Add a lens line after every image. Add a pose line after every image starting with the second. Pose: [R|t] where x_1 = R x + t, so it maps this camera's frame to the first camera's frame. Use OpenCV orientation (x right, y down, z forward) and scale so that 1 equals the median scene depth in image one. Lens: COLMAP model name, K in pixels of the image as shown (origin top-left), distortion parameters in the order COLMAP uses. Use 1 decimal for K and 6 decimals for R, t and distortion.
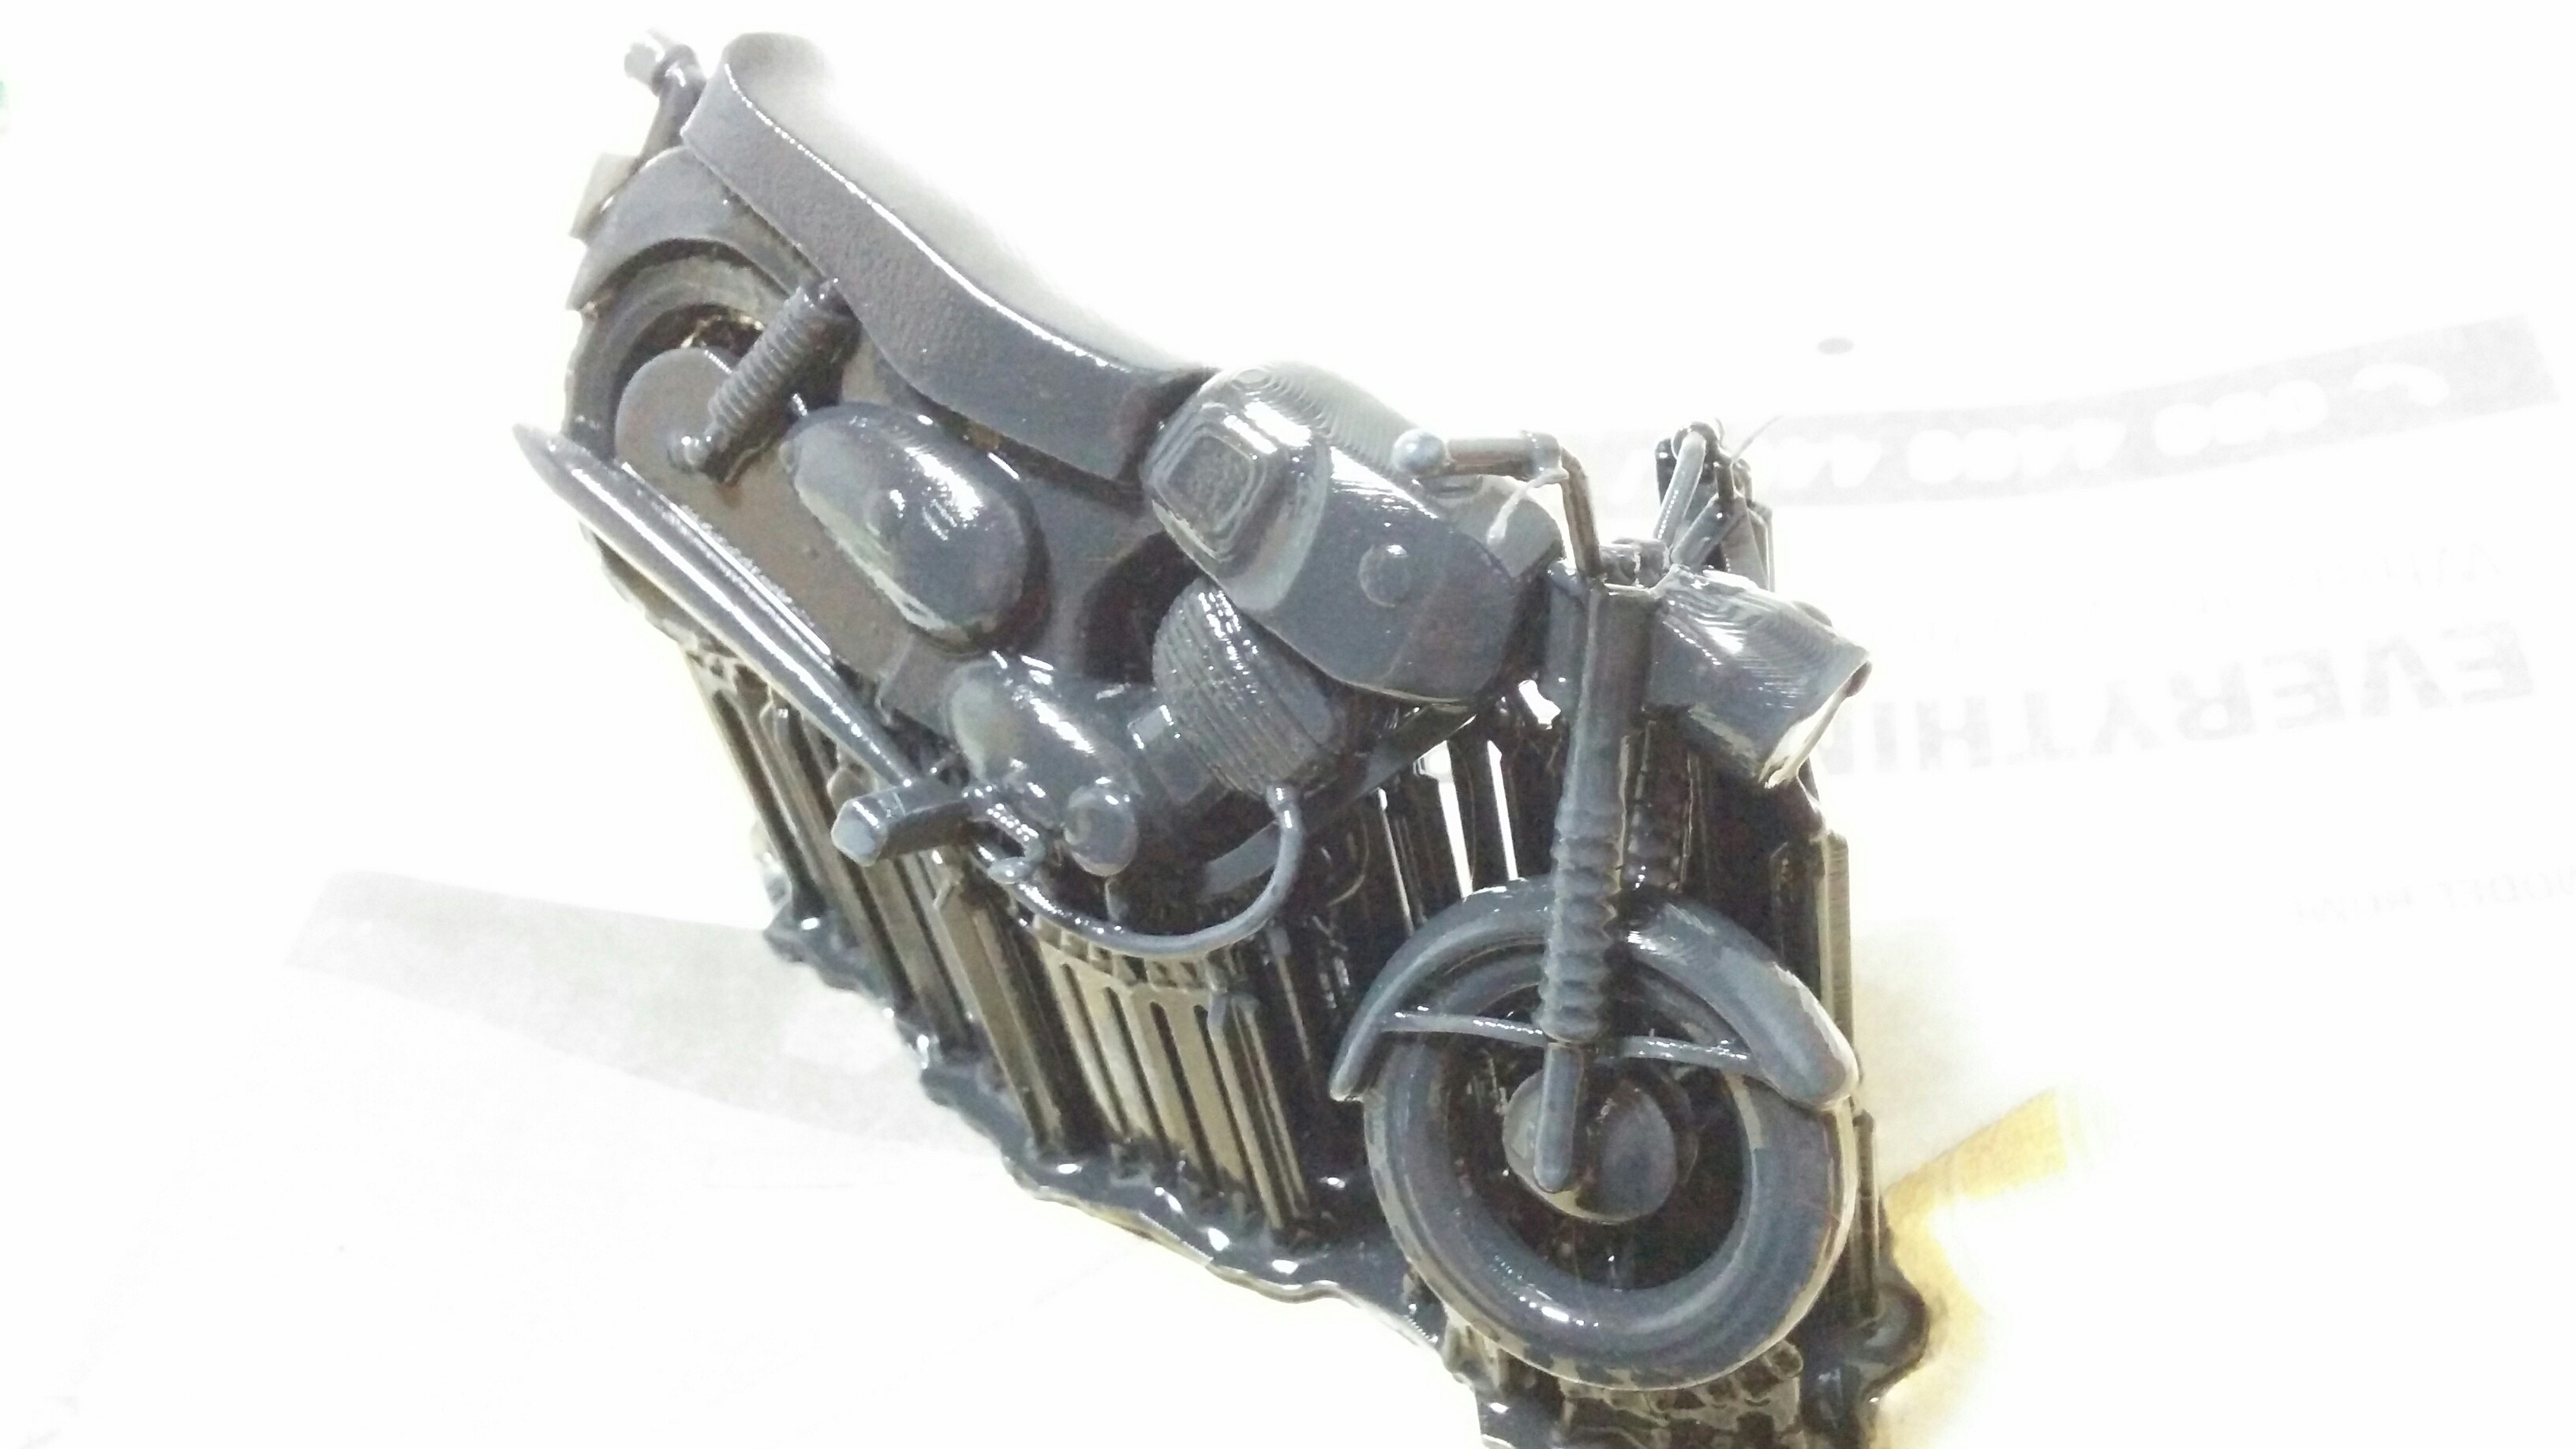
lens RADIAL K [[2155.8, 0, 1288.0], [0, 2155.8, 724.5], [0, 0, 1]] dist [0.052784, 0.000094]
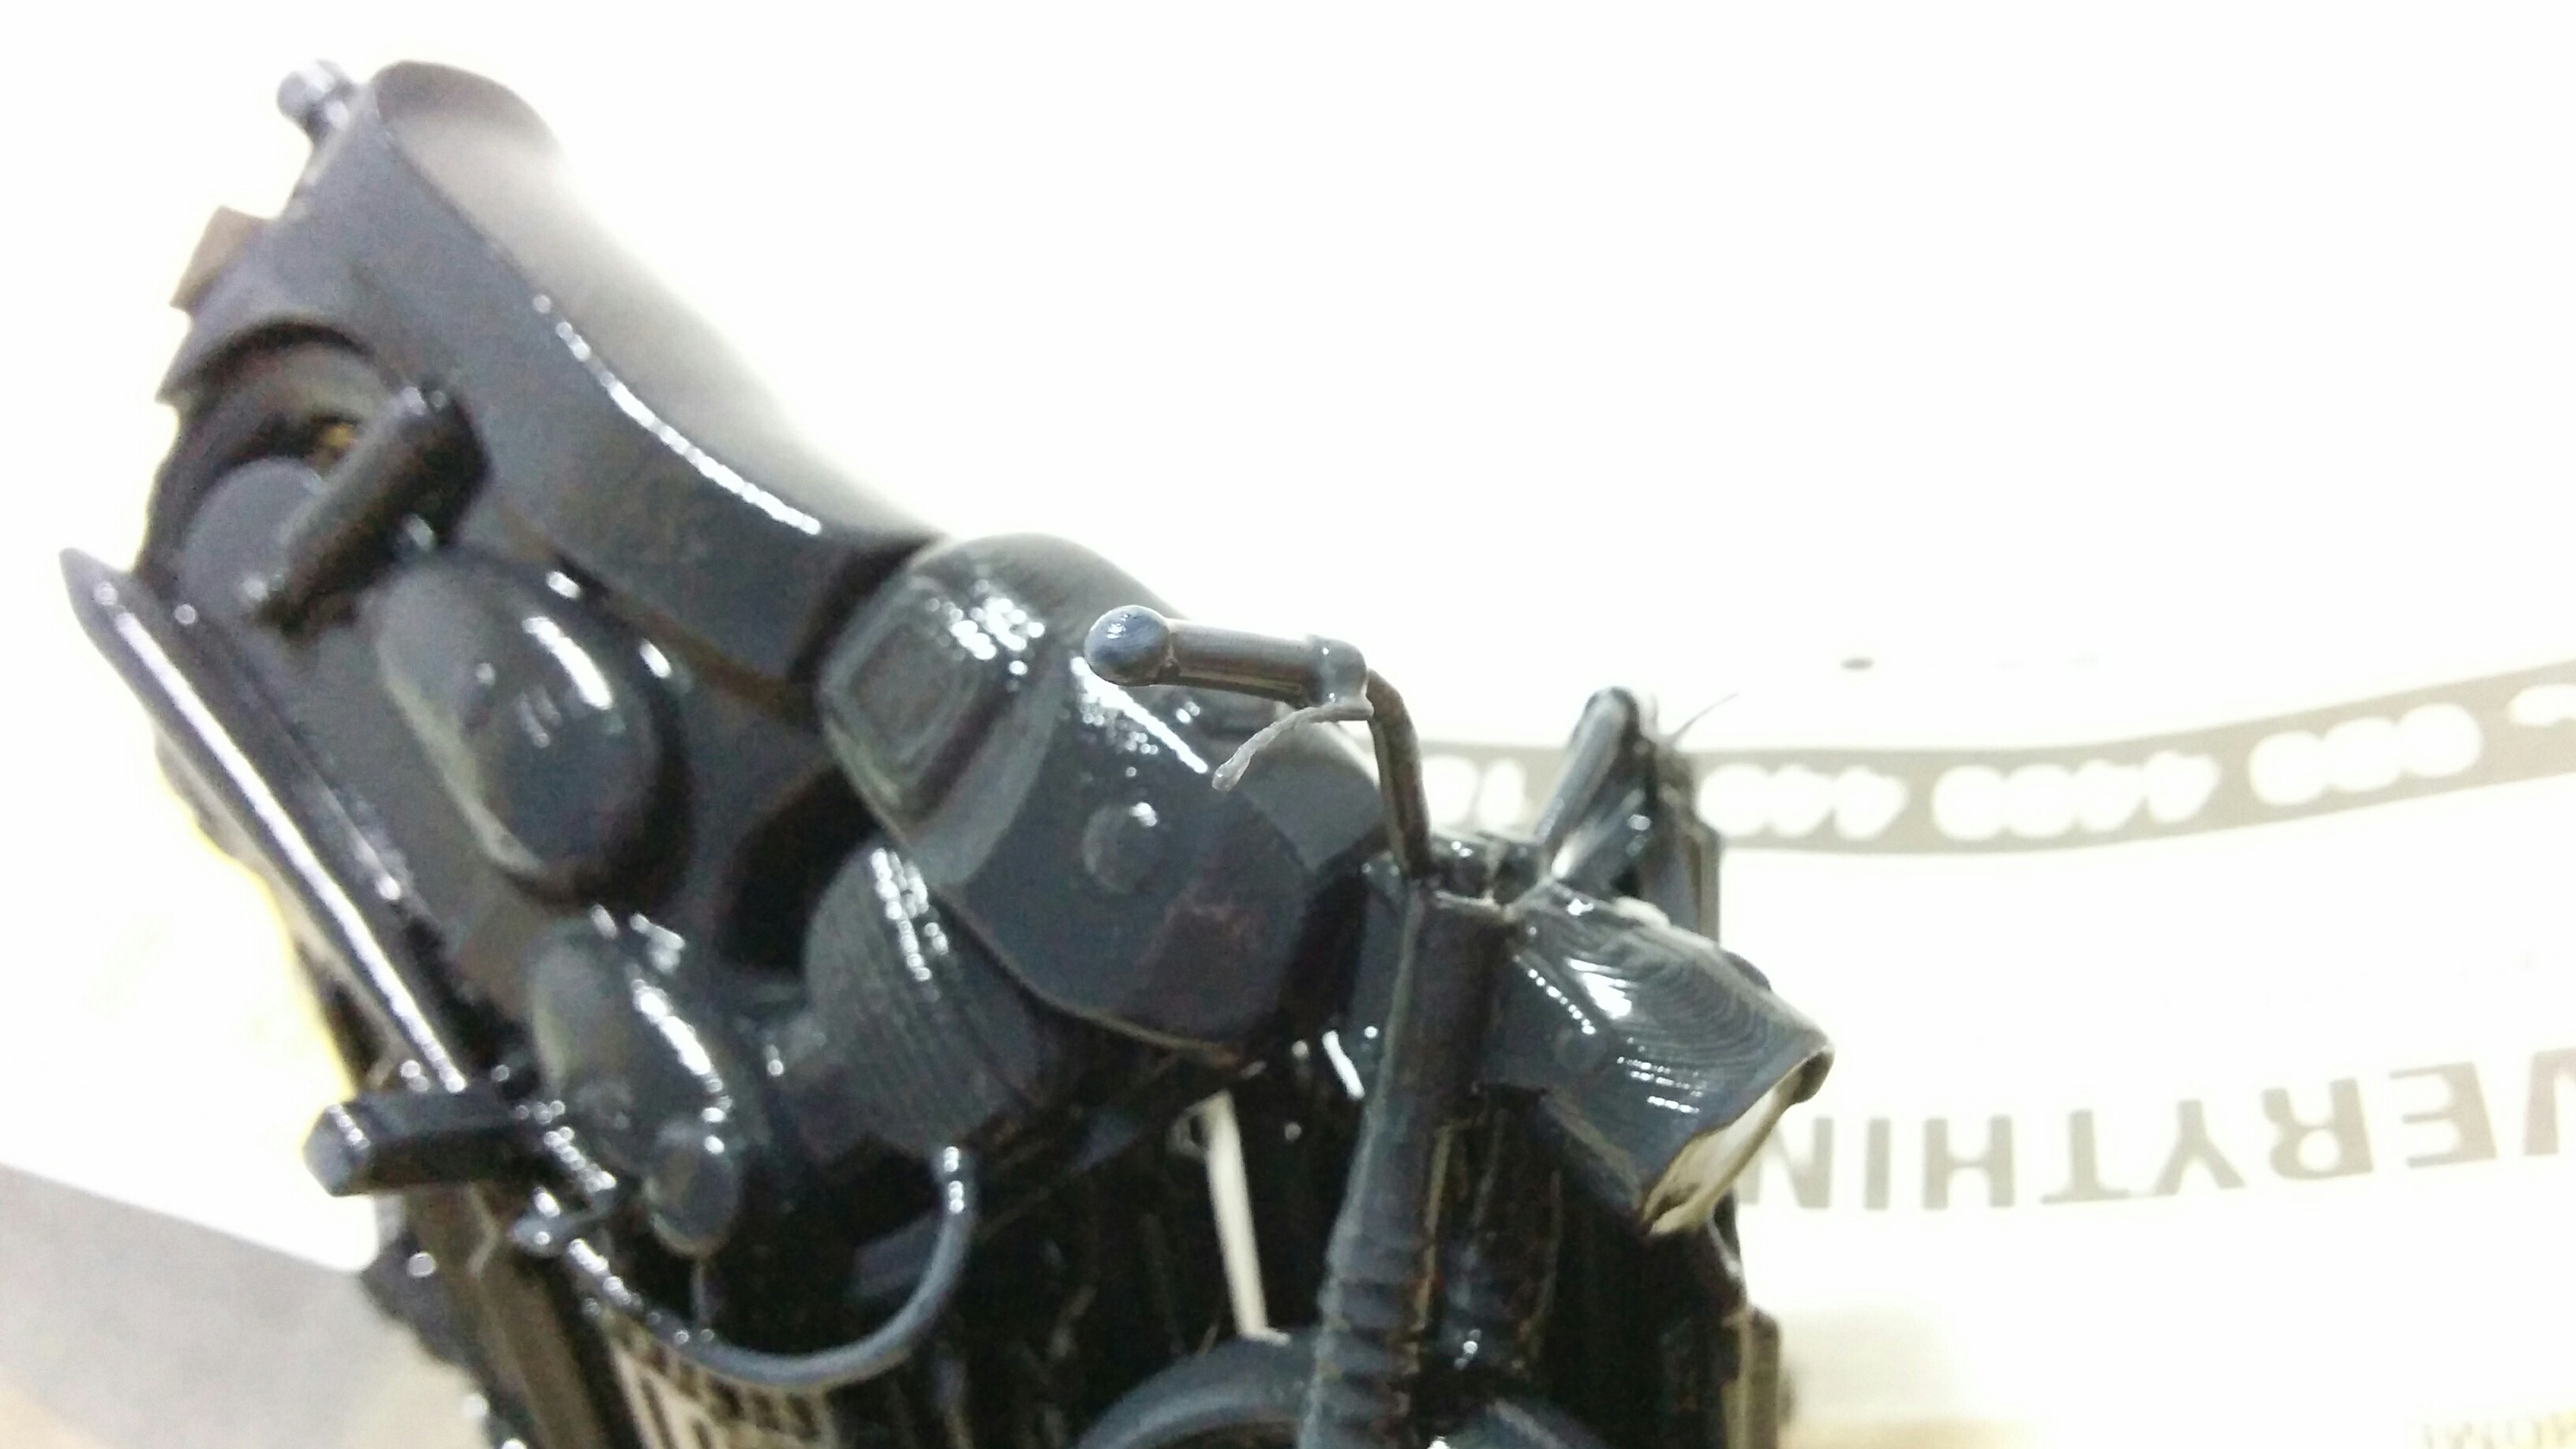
lens RADIAL K [[2304.5, 0, 1288.0], [0, 2304.5, 724.5], [0, 0, 1]] dist [0.005046, 0.000690]
pose [[0.994300, 0.105852, -0.012778, 0.095053], [-0.106568, 0.982884, -0.150275, -0.004288], [-0.003347, 0.150780, 0.988562, 0.268440]]
